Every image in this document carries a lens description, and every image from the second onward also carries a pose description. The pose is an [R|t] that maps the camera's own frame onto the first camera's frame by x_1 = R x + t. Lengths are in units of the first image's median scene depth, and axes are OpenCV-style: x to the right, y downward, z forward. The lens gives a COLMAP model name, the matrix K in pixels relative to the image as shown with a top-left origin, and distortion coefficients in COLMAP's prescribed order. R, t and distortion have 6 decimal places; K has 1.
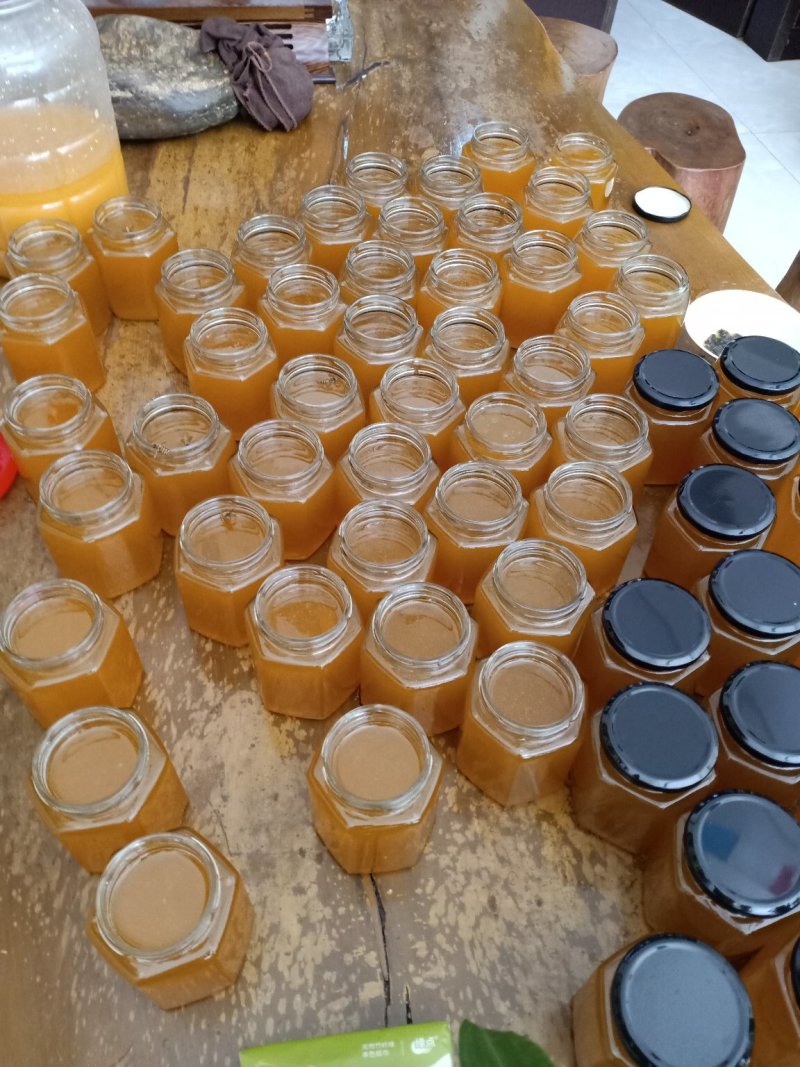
lens RADIAL K [[842.2, 0, 400.0], [0, 842.2, 533.5], [0, 0, 1]] dist [-0.002484, -0.004214]
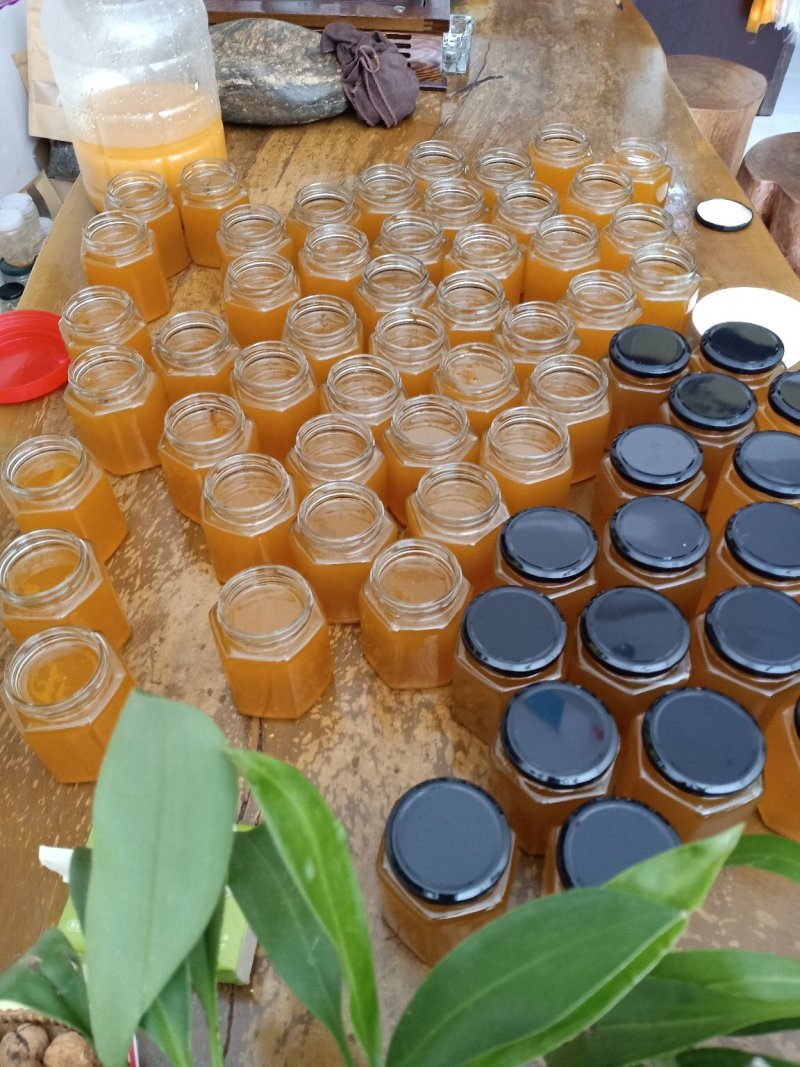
lens RADIAL K [[830.4, 0, 400.0], [0, 830.4, 533.5], [0, 0, 1]] dist [0.003575, 0.000023]
pose [[0.973379, 0.145668, -0.176956, 0.210951], [-0.152826, 0.987872, -0.027448, 0.106391], [0.170811, 0.053760, 0.983836, -0.061024]]
